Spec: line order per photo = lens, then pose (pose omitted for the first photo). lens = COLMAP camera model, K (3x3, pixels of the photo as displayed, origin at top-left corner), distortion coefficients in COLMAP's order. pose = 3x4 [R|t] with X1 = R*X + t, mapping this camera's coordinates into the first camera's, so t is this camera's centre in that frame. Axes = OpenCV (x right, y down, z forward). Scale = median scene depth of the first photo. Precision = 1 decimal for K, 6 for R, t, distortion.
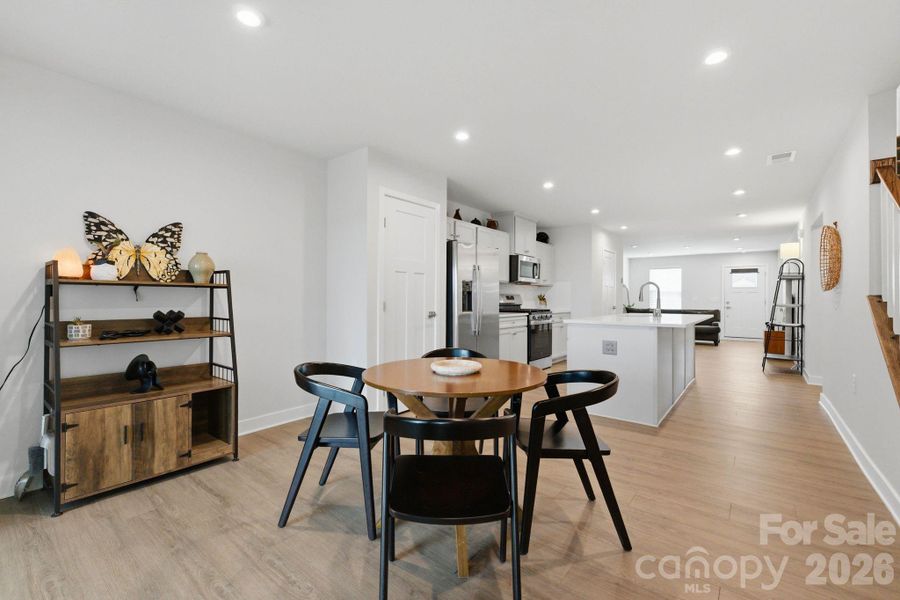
lens RADIAL K [[391.1, 0, 443.6], [0, 391.1, 294.6], [0, 0, 1]] dist [-0.001447, 0.001799]
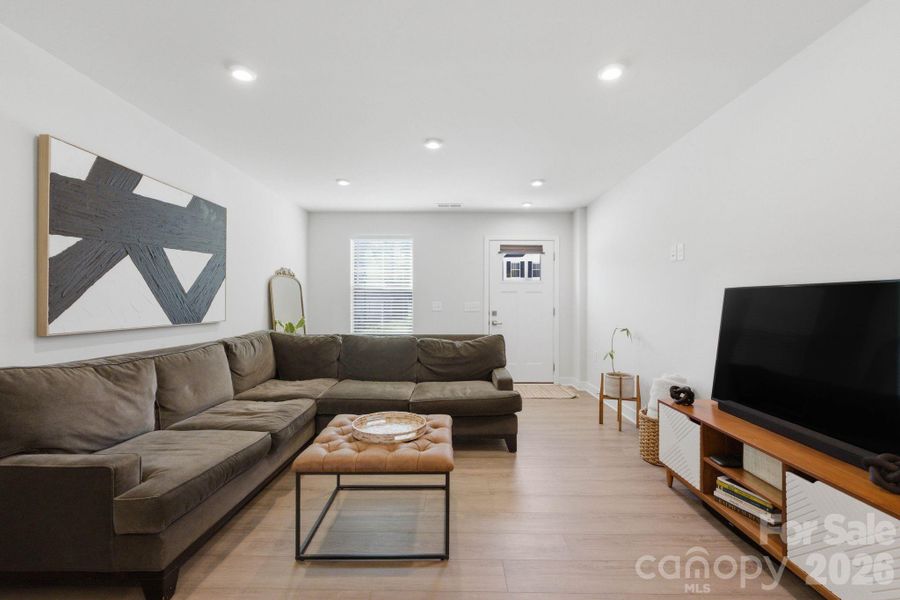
lens RADIAL K [[391.1, 0, 447.0], [0, 391.1, 303.0], [0, 0, 1]] dist [-0.001447, 0.001799]
pose [[0.794382, -0.002863, 0.607412, 0.737300], [-0.001523, 0.999976, 0.006705, 0.008944], [-0.607417, -0.006252, 0.794359, 1.247747]]
